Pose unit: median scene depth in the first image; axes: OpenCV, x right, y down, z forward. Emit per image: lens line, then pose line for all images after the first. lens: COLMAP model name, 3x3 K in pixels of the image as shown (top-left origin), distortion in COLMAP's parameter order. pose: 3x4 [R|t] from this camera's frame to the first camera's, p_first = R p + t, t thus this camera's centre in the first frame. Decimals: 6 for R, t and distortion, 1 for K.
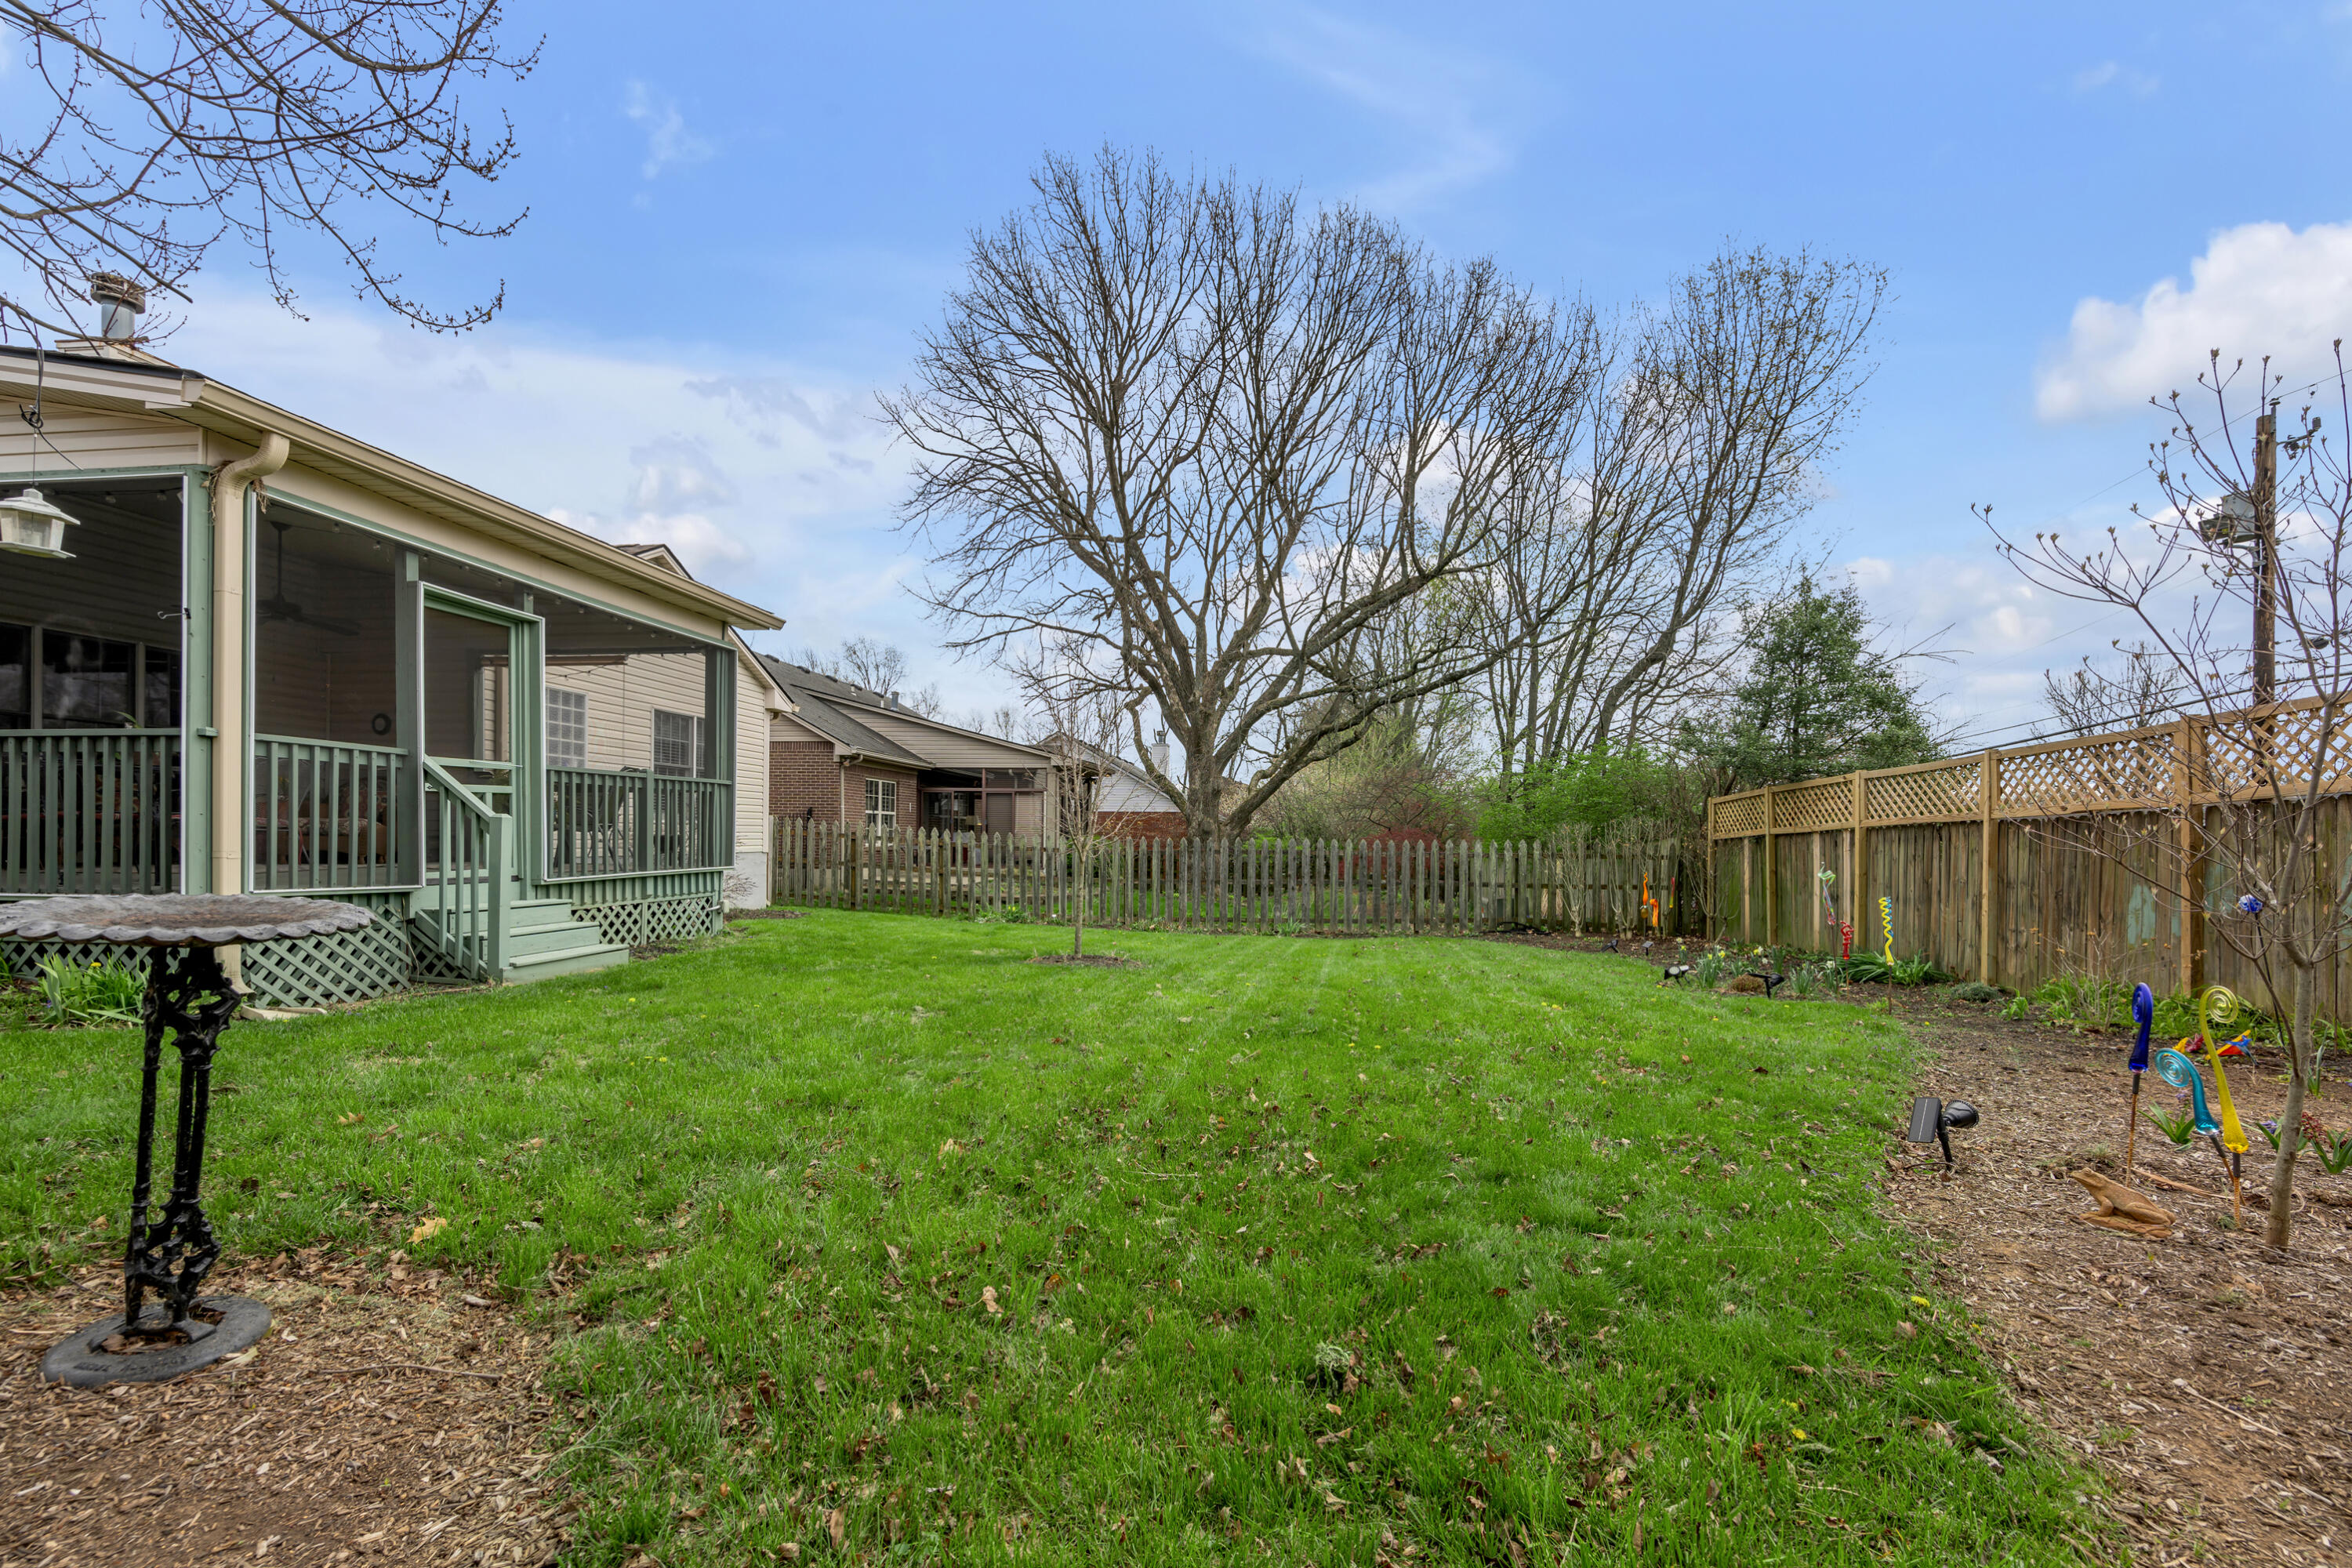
lens RADIAL K [[967.7, 0, 1182.2], [0, 967.7, 835.8], [0, 0, 1]] dist [-0.016211, 0.000064]
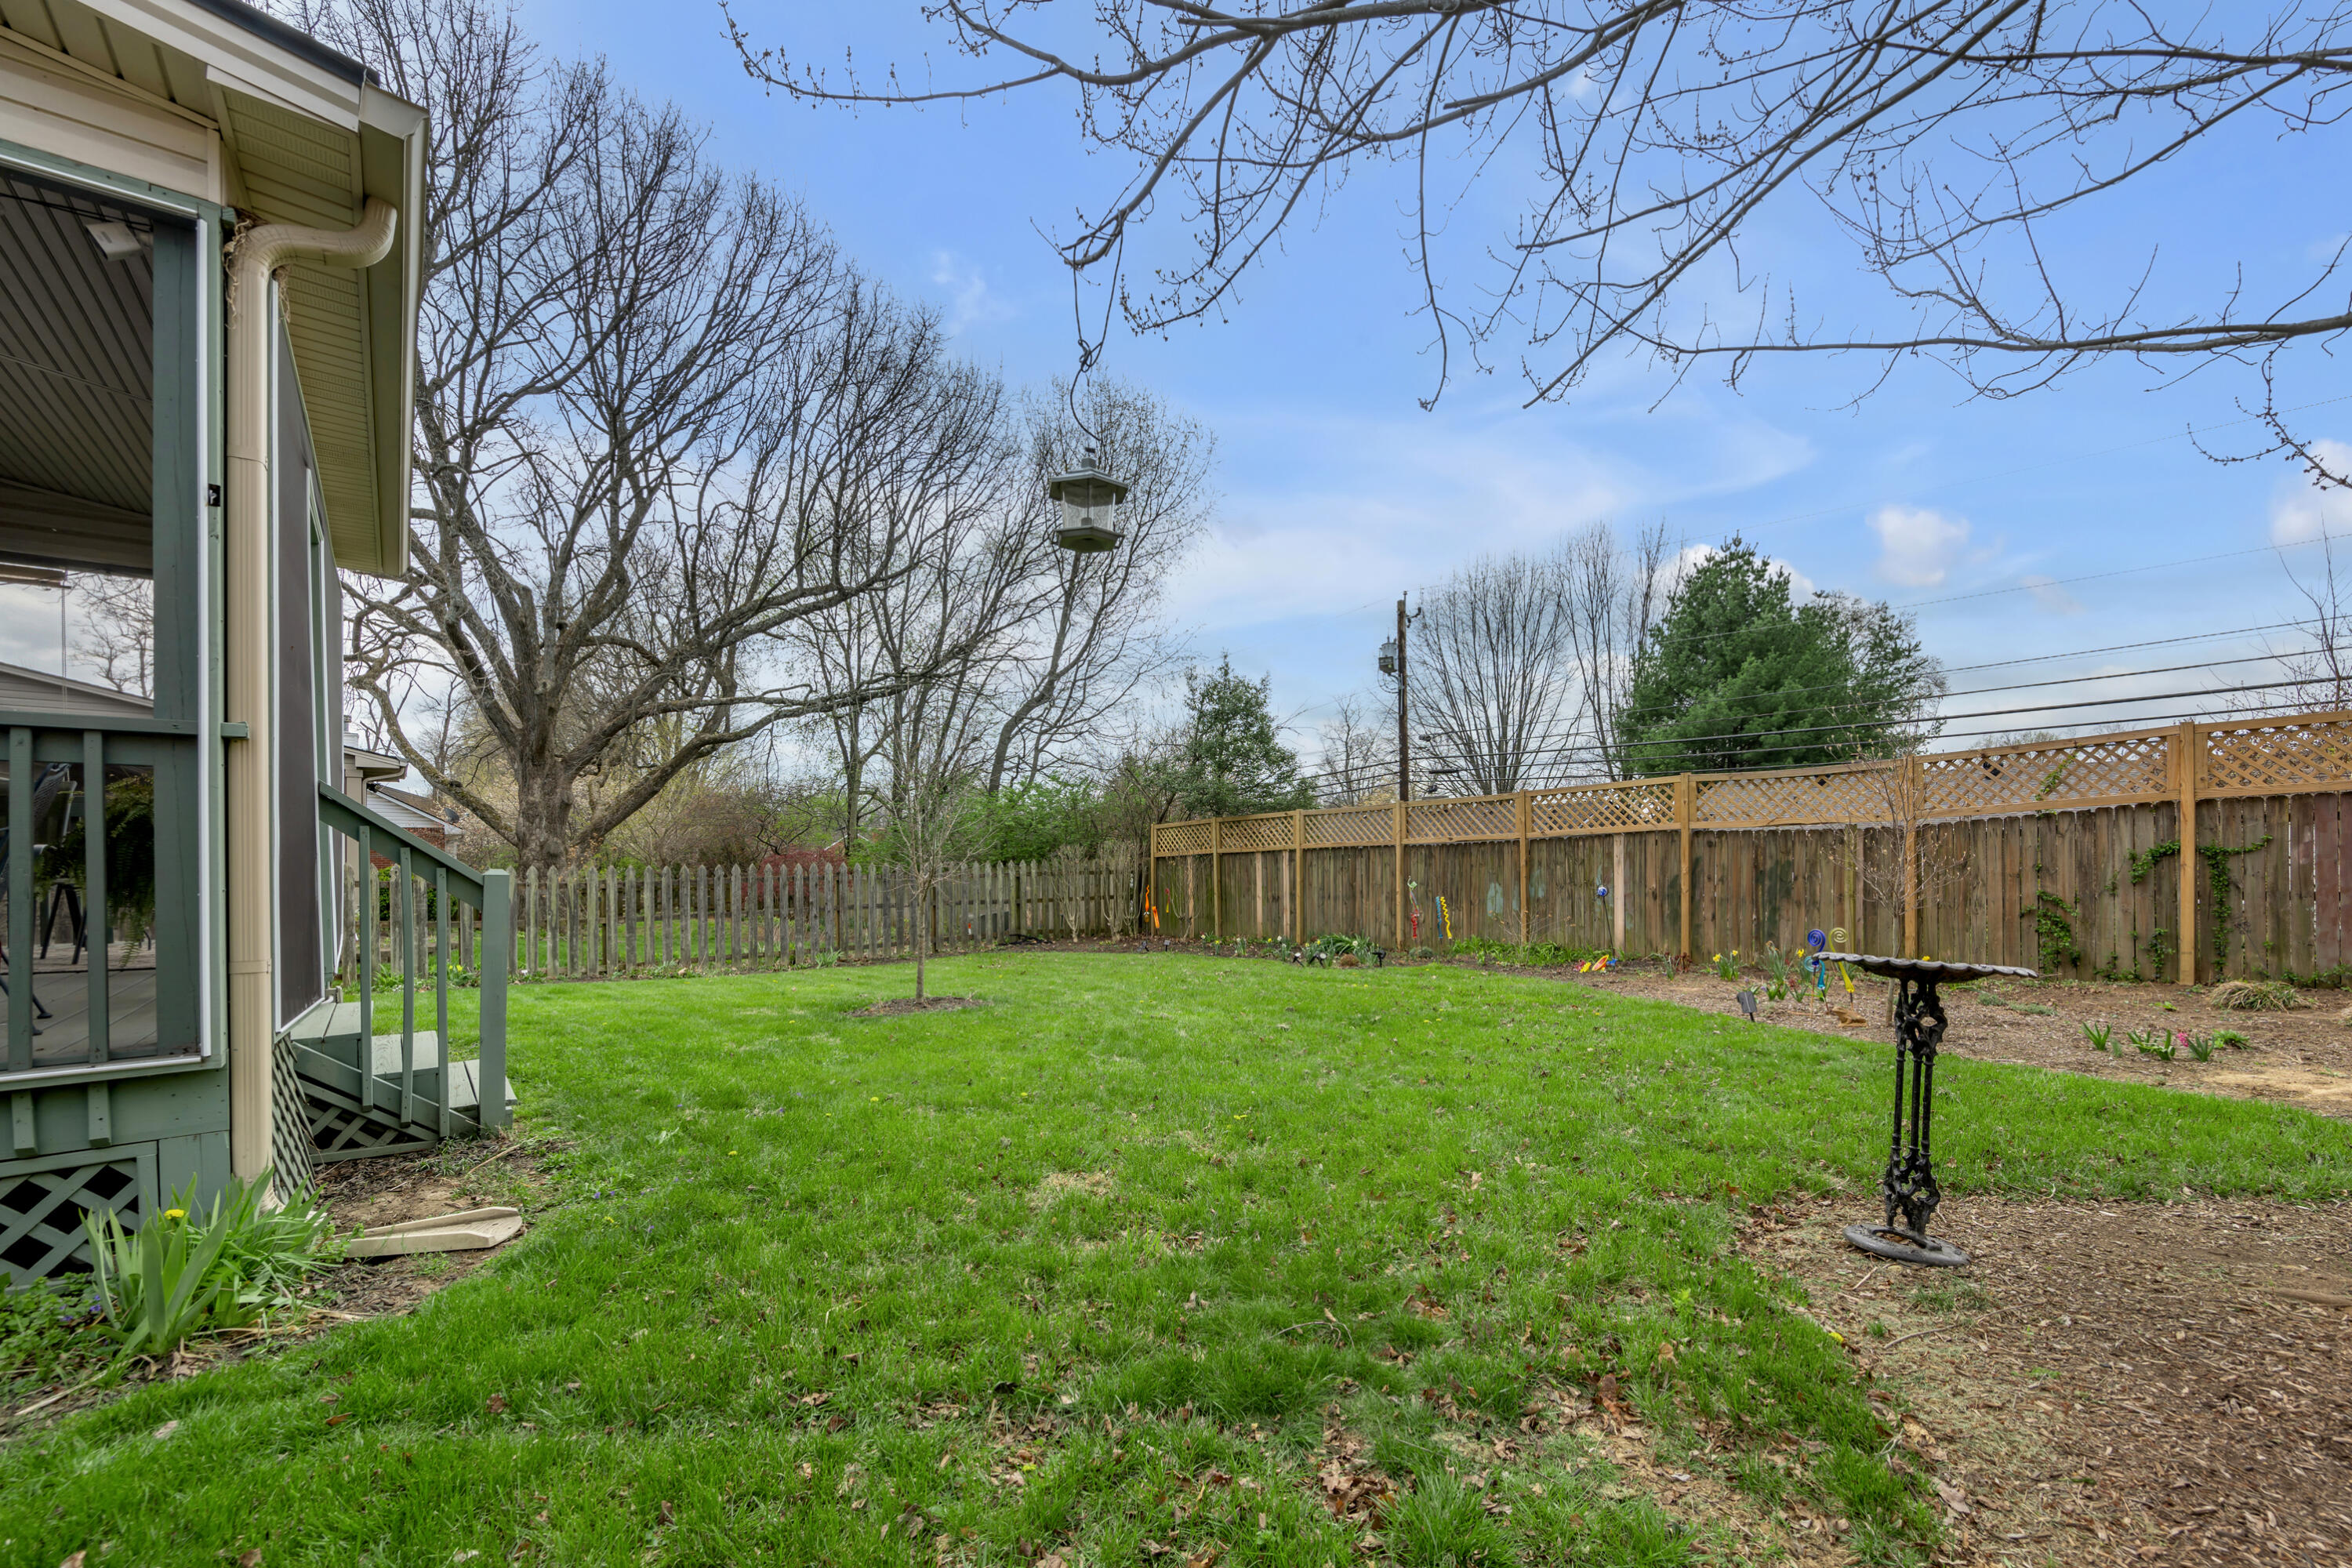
lens RADIAL K [[985.9, 0, 1173.8], [0, 985.9, 821.1], [0, 0, 1]] dist [0.000652, 0.000182]
pose [[0.682688, 0.009832, 0.730643, -0.505104], [0.009799, 0.999696, -0.022609, -0.018887], [-0.730644, 0.022595, 0.682385, 0.131046]]
